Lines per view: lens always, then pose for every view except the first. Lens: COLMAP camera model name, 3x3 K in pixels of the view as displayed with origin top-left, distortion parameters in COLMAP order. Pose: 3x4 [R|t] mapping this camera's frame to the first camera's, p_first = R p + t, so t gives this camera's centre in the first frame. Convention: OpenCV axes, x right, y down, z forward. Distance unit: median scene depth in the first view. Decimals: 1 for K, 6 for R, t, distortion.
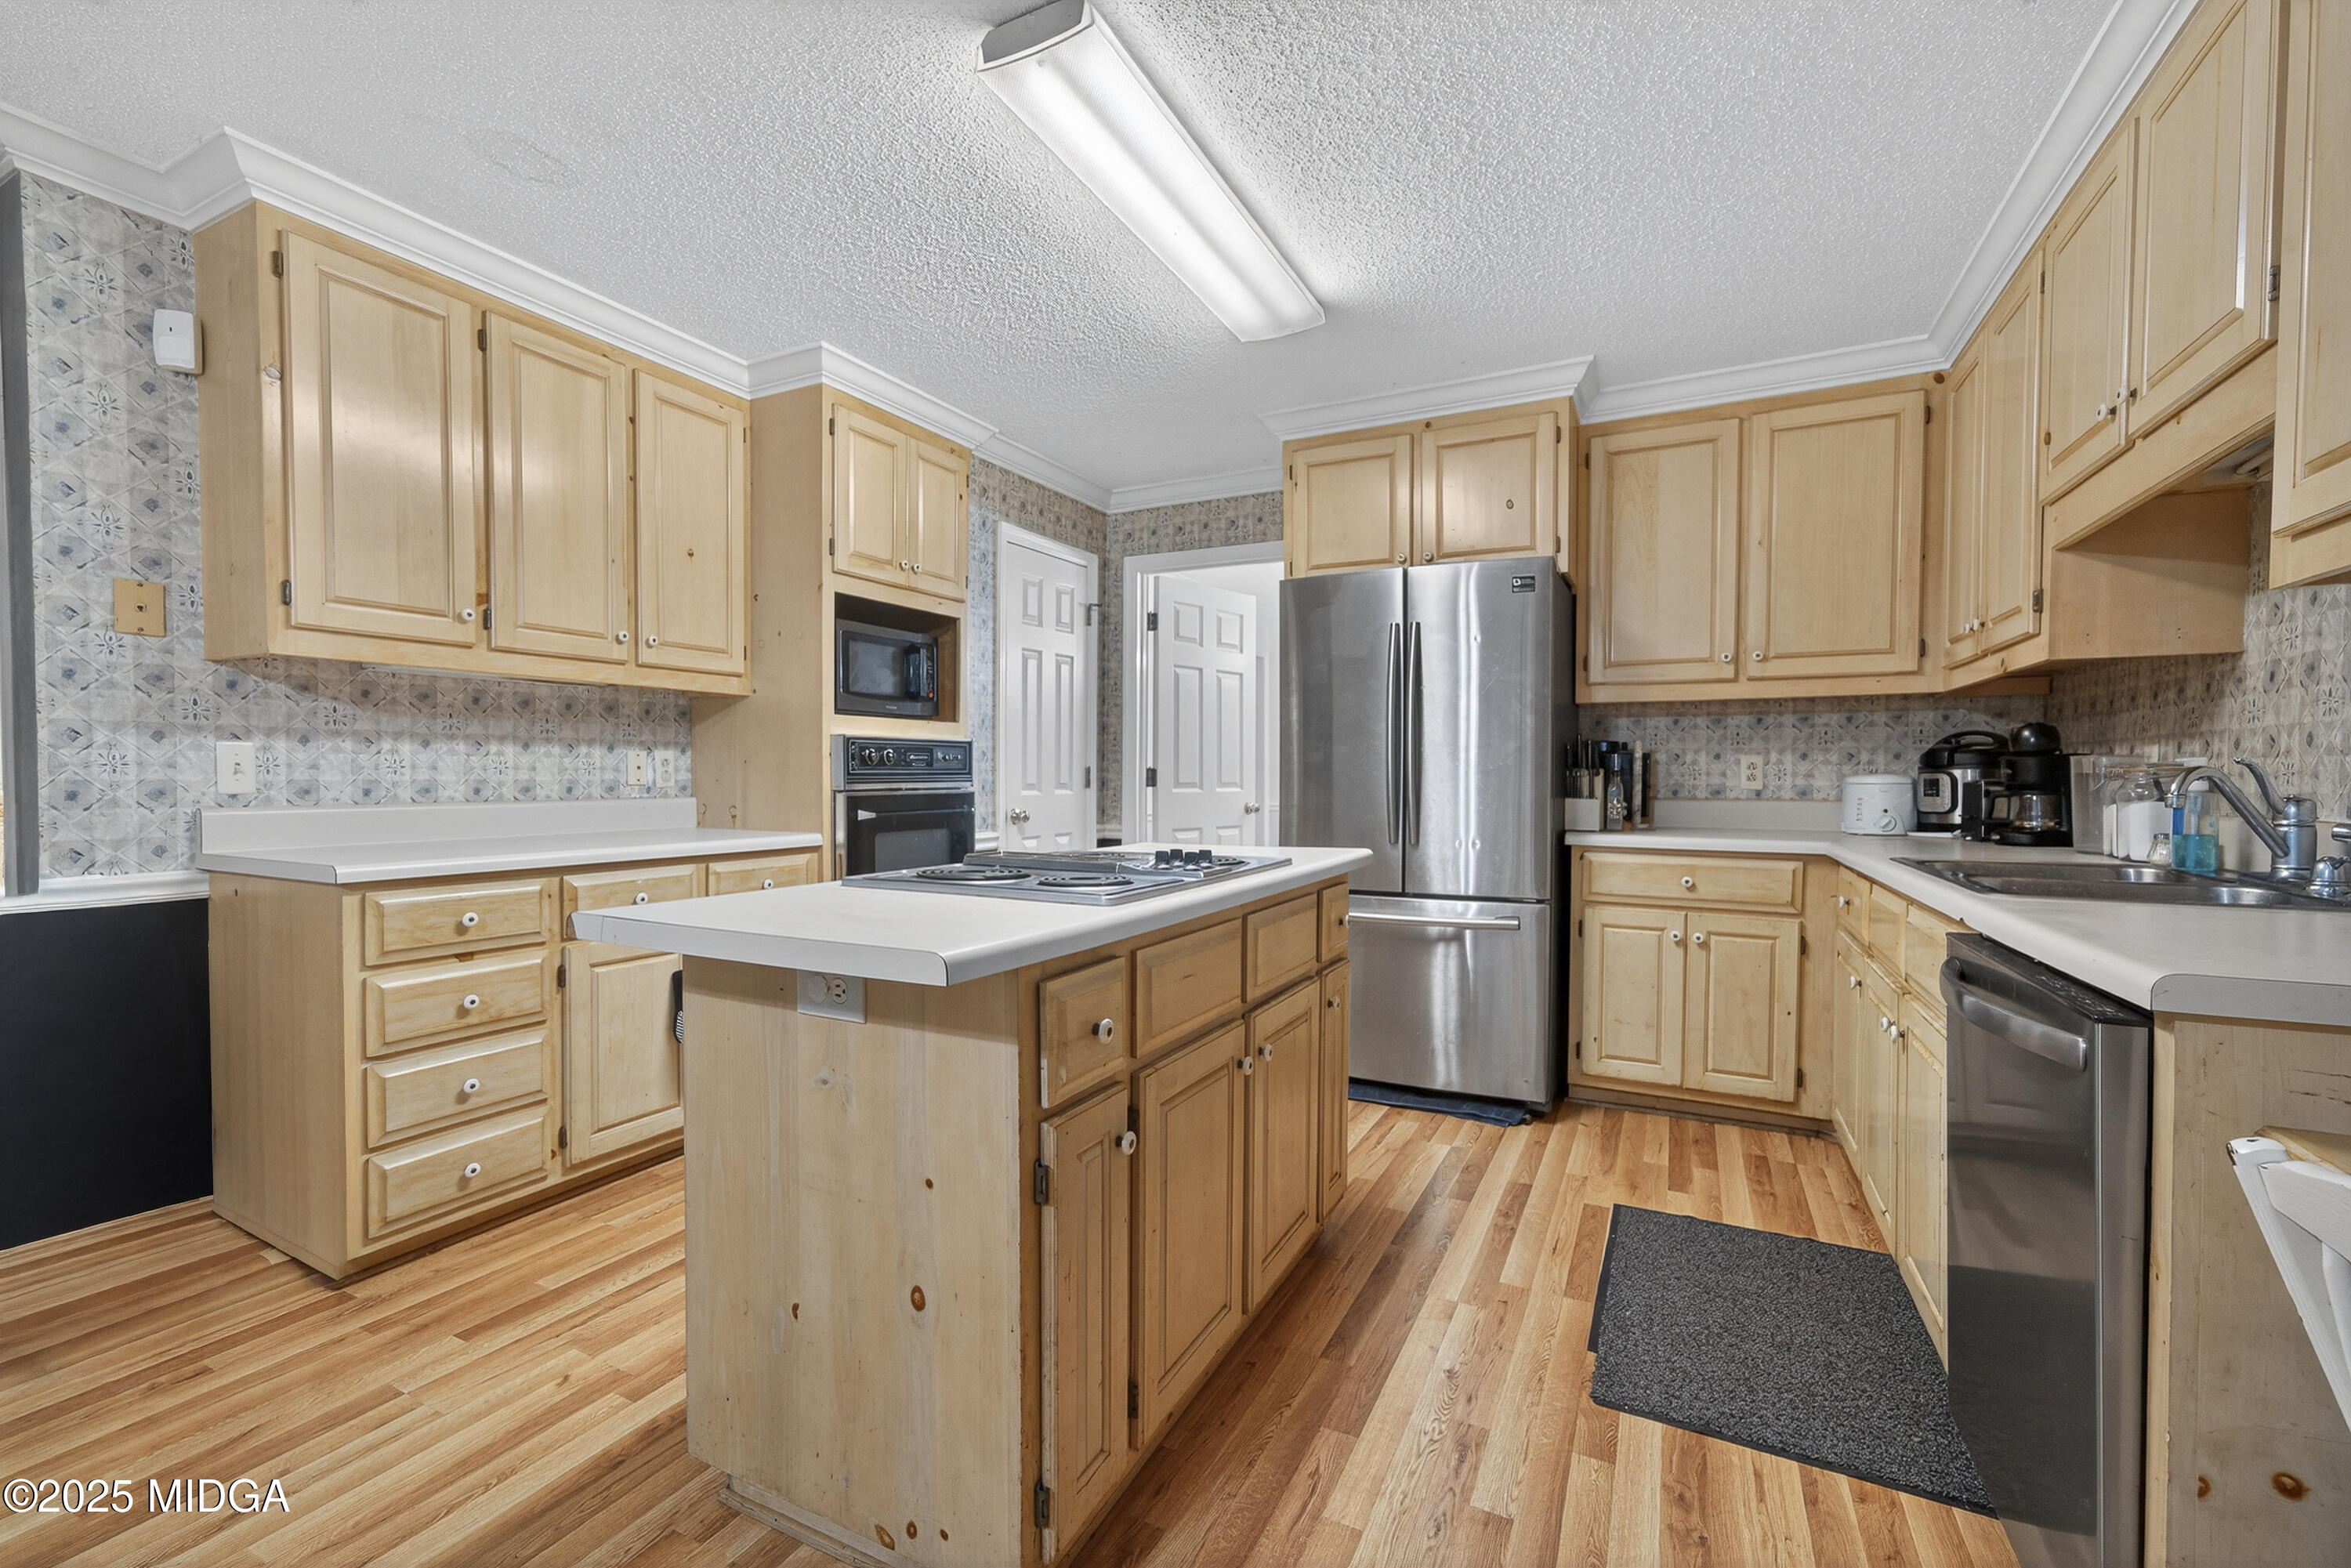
lens RADIAL K [[980.4, 0, 1175.7], [0, 980.4, 798.5], [0, 0, 1]] dist [-0.003989, -0.000168]
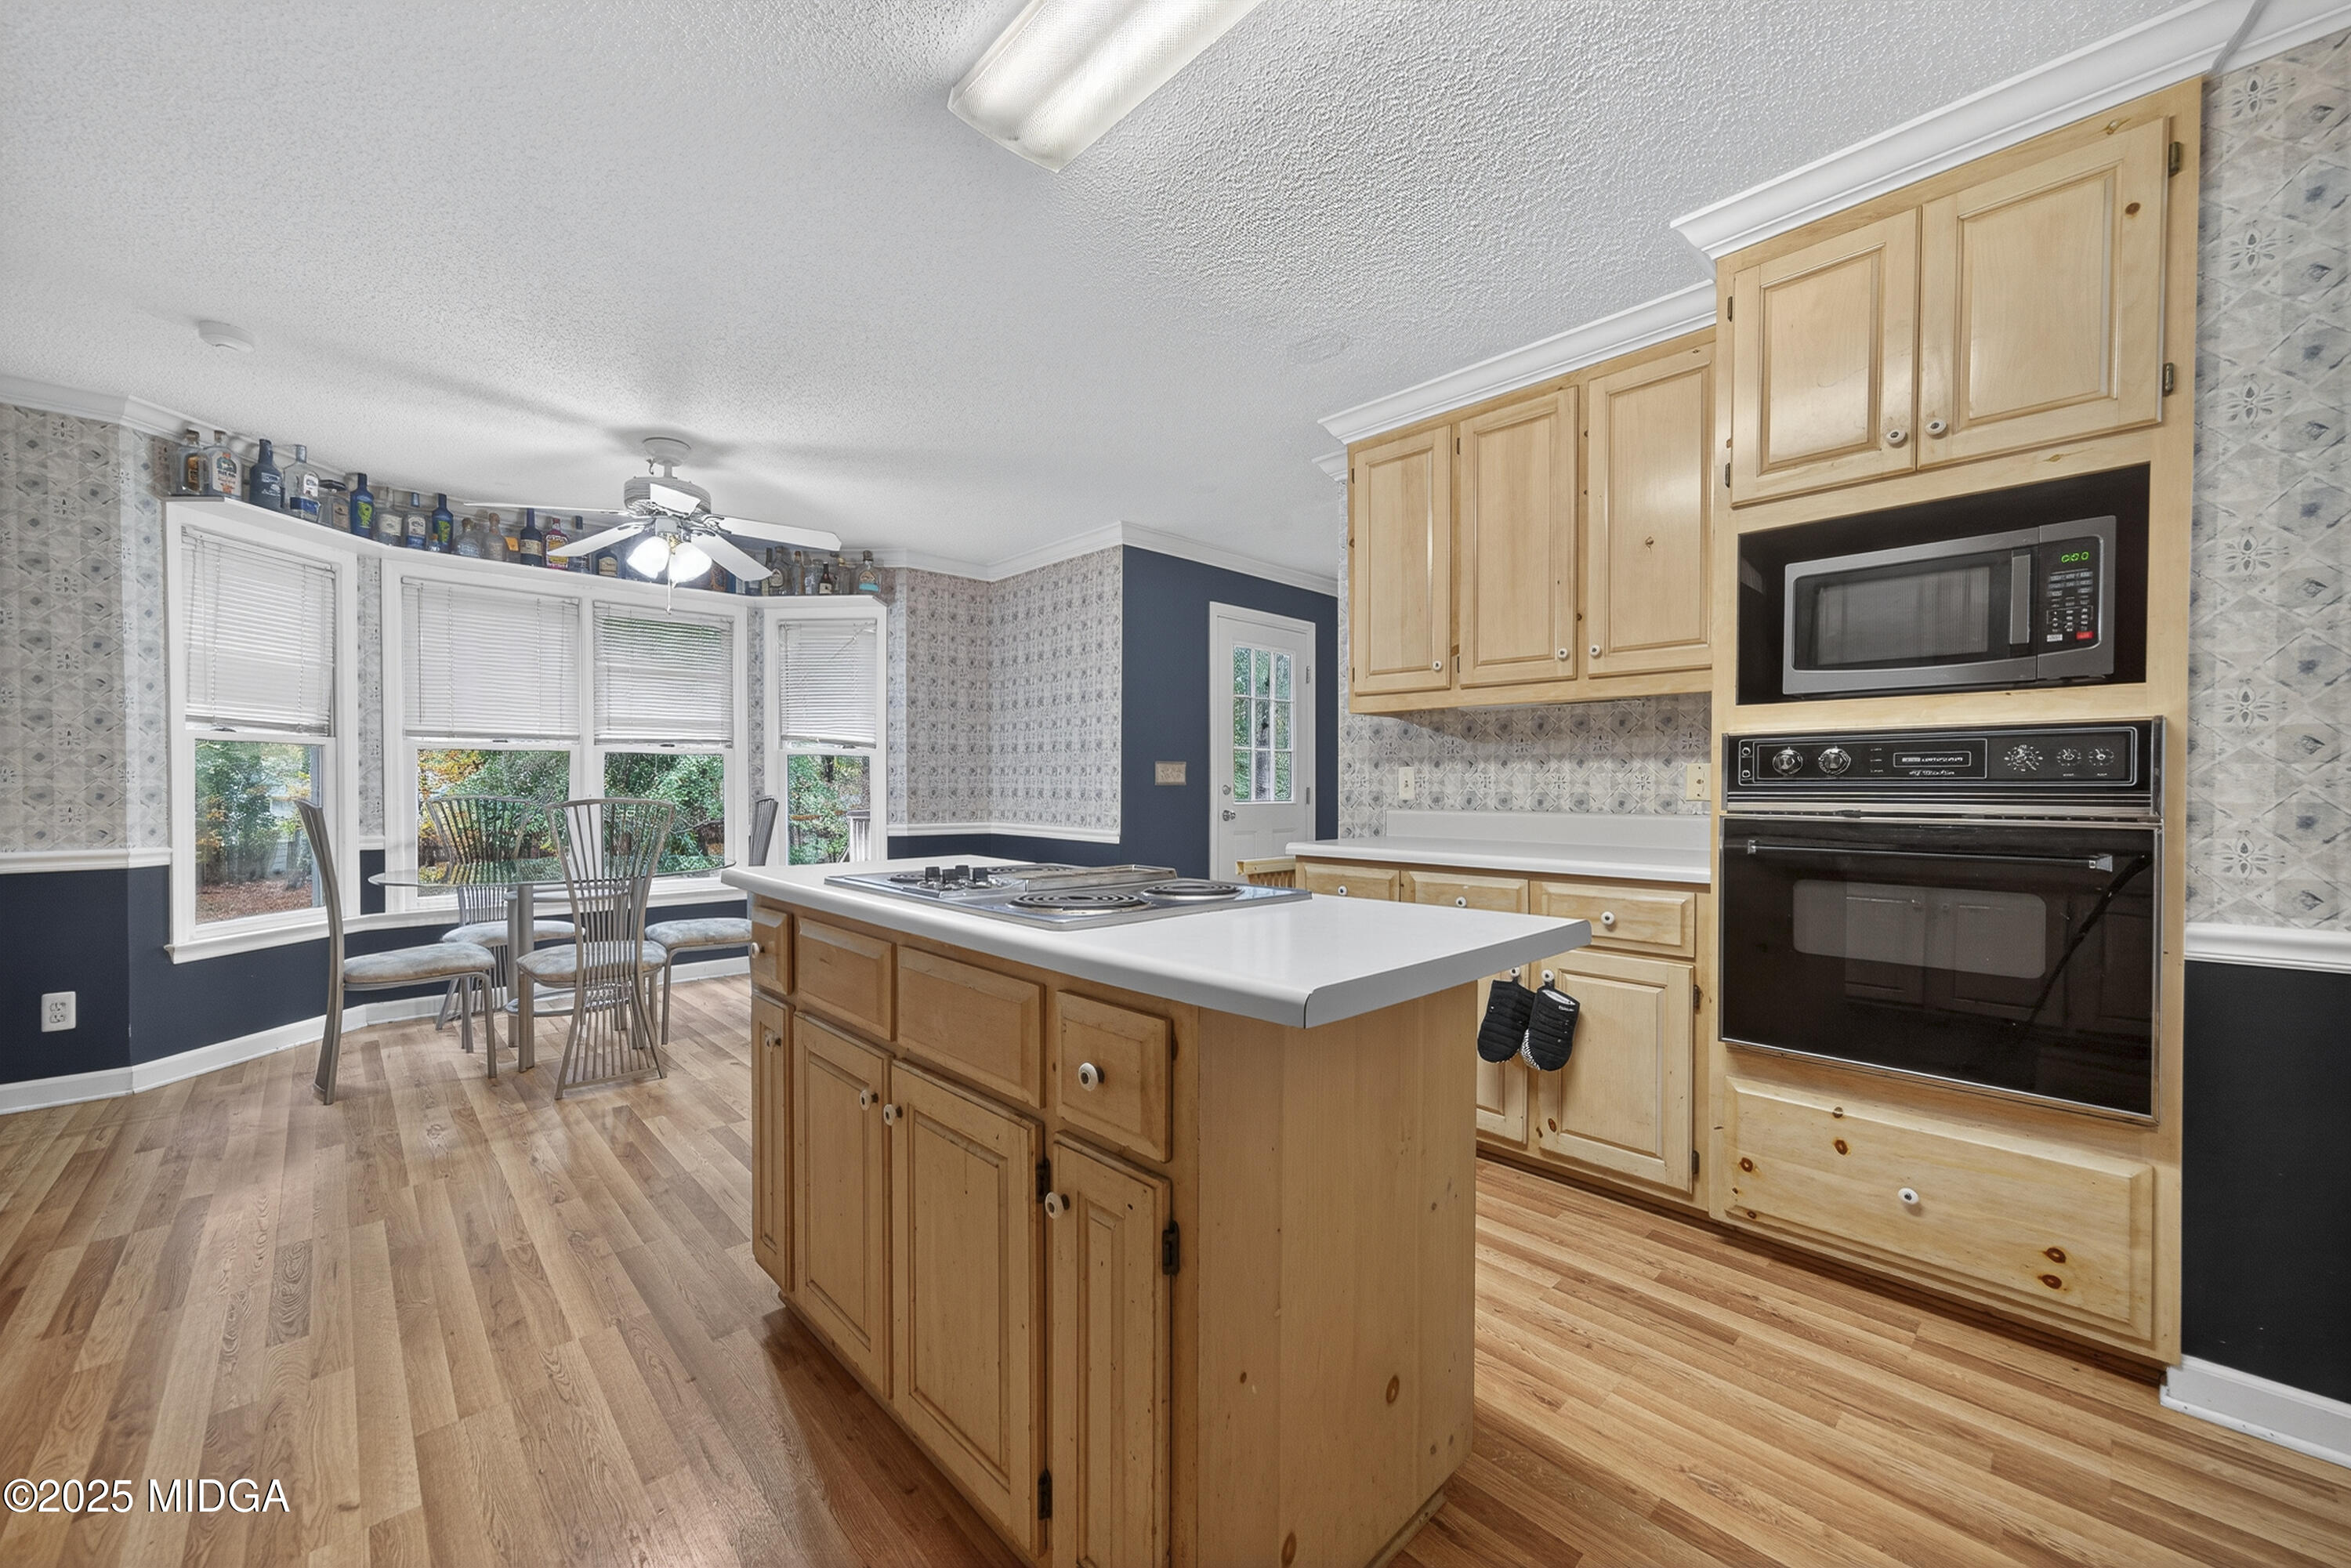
lens RADIAL K [[902.3, 0, 1159.4], [0, 902.3, 795.8], [0, 0, 1]] dist [0.001081, 0.000097]
pose [[-0.347336, 0.007397, -0.937711, 0.440029], [-0.028315, 0.999430, 0.018372, -0.020910], [0.937313, 0.032932, -0.346929, 0.879075]]
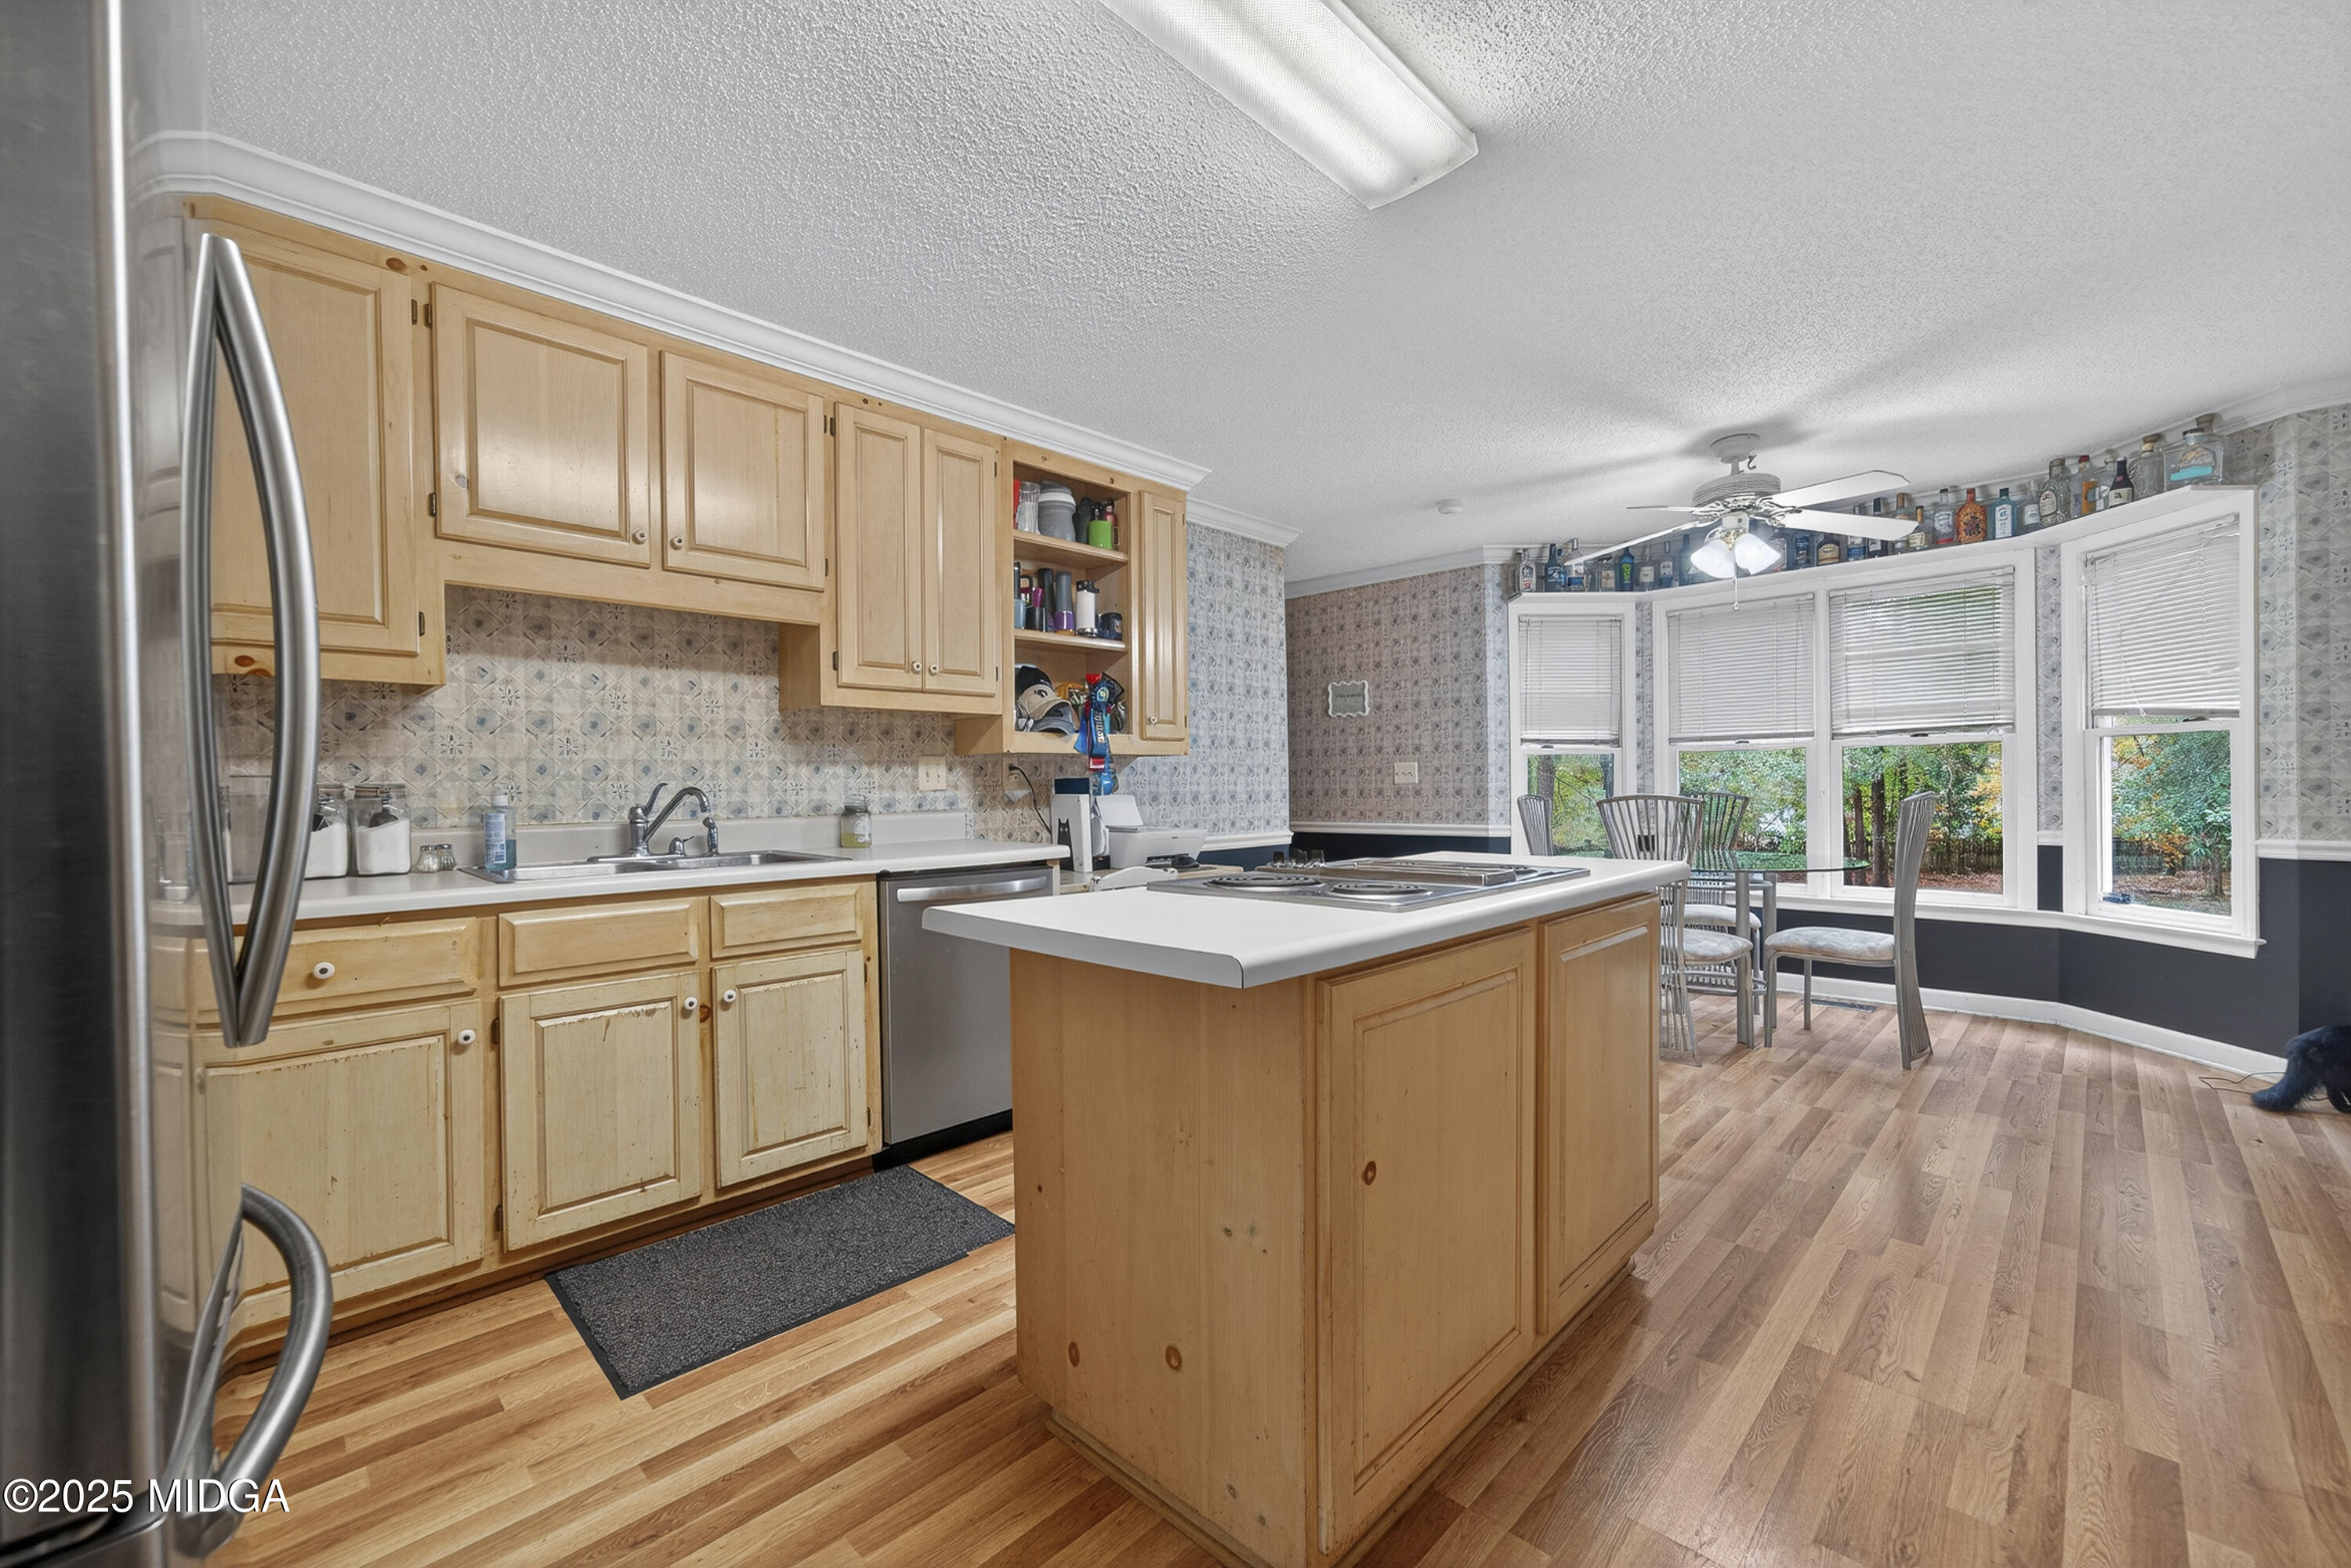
lens RADIAL K [[944.7, 0, 1170.0], [0, 944.7, 791.2], [0, 0, 1]] dist [0.002480, 0.000231]
pose [[-0.950321, 0.007620, 0.311178, -0.120632], [0.017670, 0.999409, 0.029491, -0.032423], [-0.310769, 0.033524, -0.949894, 1.266649]]
